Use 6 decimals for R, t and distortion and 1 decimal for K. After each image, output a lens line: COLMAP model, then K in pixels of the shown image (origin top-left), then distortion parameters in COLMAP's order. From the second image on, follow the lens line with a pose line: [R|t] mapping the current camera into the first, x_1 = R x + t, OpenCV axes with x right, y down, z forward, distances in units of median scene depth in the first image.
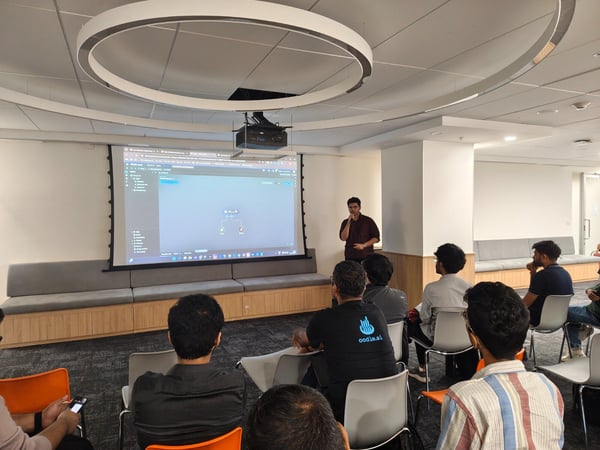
lens RADIAL K [[425.4, 0, 299.5], [0, 425.4, 224.5], [0, 0, 1]] dist [0.028167, -0.034239]
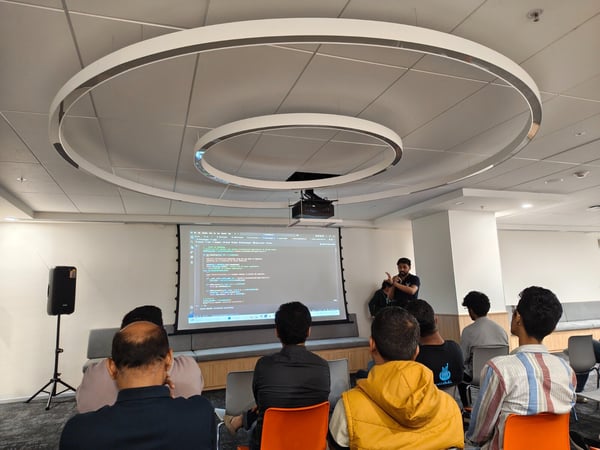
lens RADIAL K [[425.4, 0, 298.6], [0, 425.4, 219.6], [0, 0, 1]] dist [0.028167, -0.034239]
pose [[0.997236, -0.036826, -0.064526, -0.035511], [0.022919, 0.978637, -0.204314, 0.049540], [0.070671, 0.202270, 0.976776, -0.133725]]
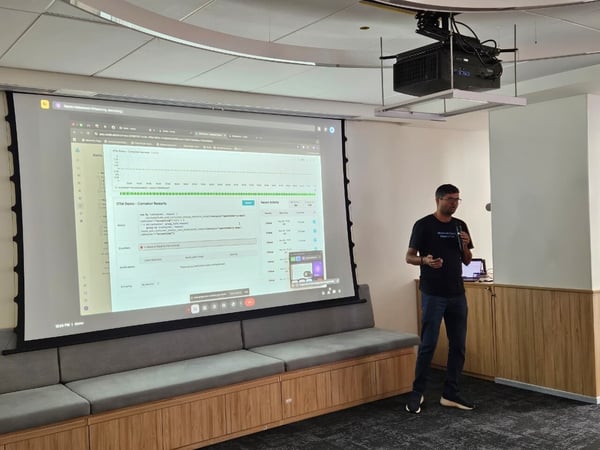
lens RADIAL K [[660.0, 0, 308.8], [0, 660.0, 224.5], [0, 0, 1]] dist [0.047507, 0.000000]
pose [[0.973490, -0.024504, 0.227411, -0.293313], [0.030826, 0.999230, -0.024286, -0.006027], [-0.226641, 0.030652, 0.973496, 0.189290]]
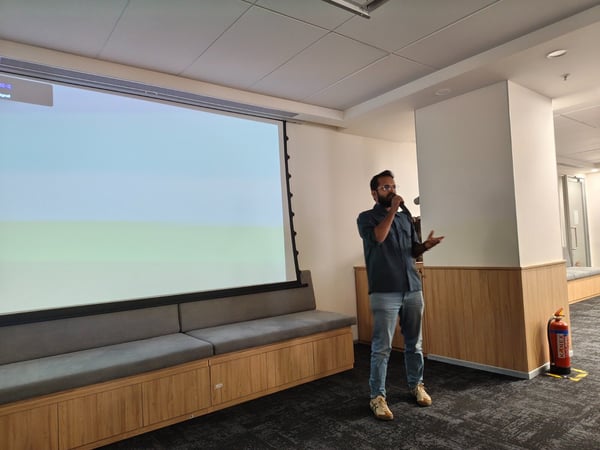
lens RADIAL K [[425.4, 0, 308.1], [0, 425.4, 226.9], [0, 0, 1]] dist [0.028167, -0.034239]
pose [[0.965519, -0.024530, 0.259173, -0.154321], [0.045913, 0.995991, -0.076775, 0.049673], [-0.256250, 0.086027, 0.962775, 0.481786]]
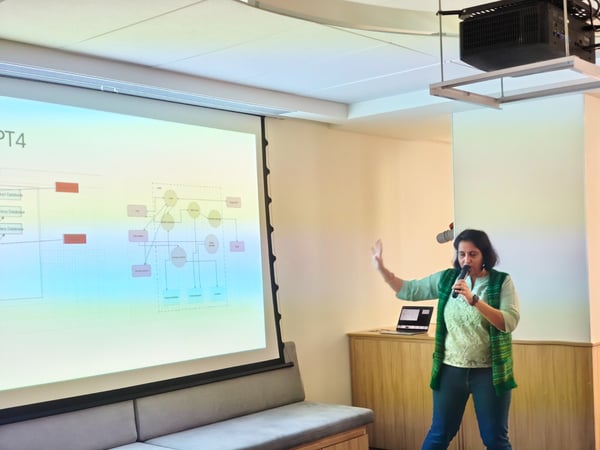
lens RADIAL K [[828.4, 0, 299.6], [0, 828.4, 222.2], [0, 0, 1]] dist [0.048706, 0.000000]
pose [[0.895700, -0.003014, 0.444648, -0.390533], [0.037311, 0.996960, -0.068402, -0.005589], [-0.443090, 0.077858, 0.893090, 0.322024]]
